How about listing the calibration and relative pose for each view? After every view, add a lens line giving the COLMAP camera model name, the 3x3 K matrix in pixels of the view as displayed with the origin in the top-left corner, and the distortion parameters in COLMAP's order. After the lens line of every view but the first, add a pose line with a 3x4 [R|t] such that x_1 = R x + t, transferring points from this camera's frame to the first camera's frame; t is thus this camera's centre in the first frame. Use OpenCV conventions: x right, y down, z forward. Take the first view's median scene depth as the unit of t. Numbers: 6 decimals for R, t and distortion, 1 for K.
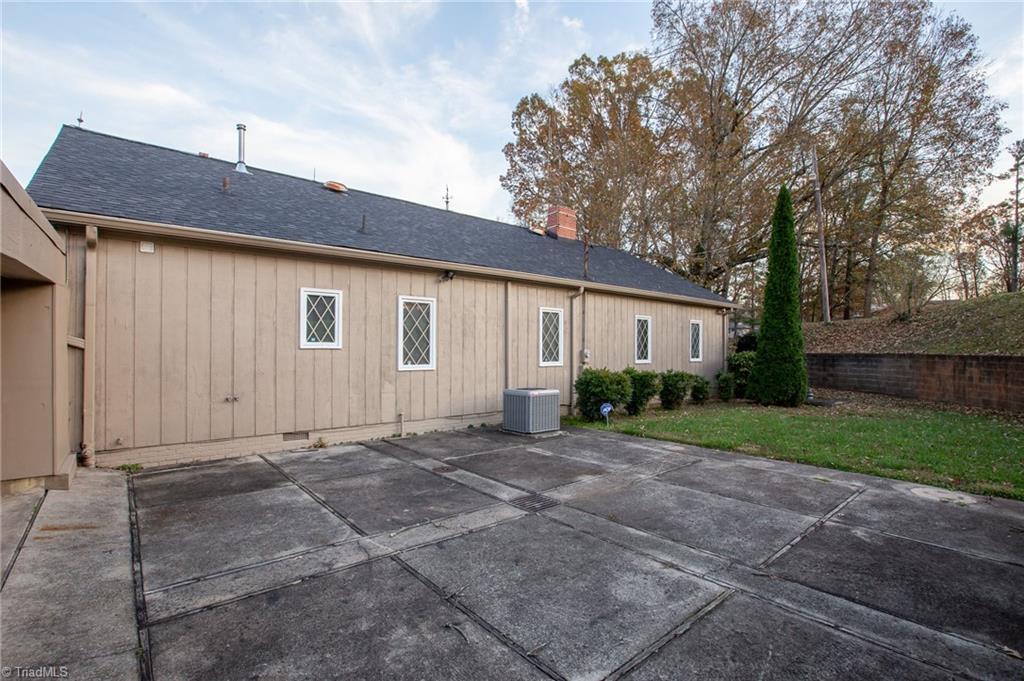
lens RADIAL K [[481.3, 0, 499.9], [0, 481.3, 333.1], [0, 0, 1]] dist [0.002926, 0.001754]
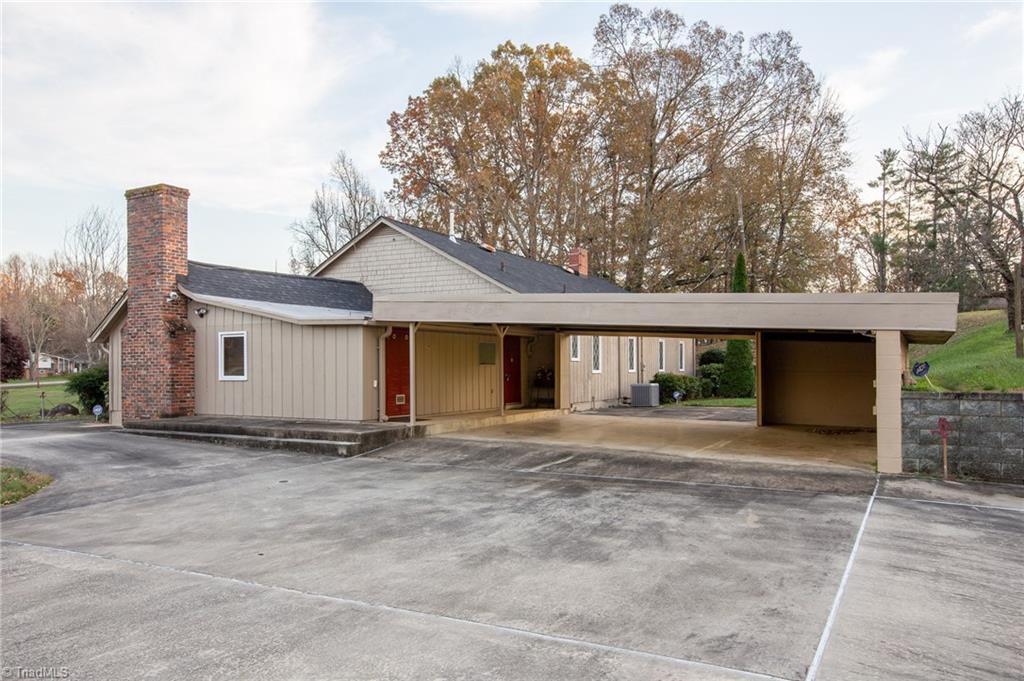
lens RADIAL K [[752.4, 0, 514.6], [0, 752.4, 344.0], [0, 0, 1]] dist [0.053002, 0.031536]
pose [[0.936163, 0.000353, 0.351567, -0.307383], [0.000988, 0.999993, -0.003634, -0.004714], [-0.351566, 0.003750, 0.936156, -0.326955]]
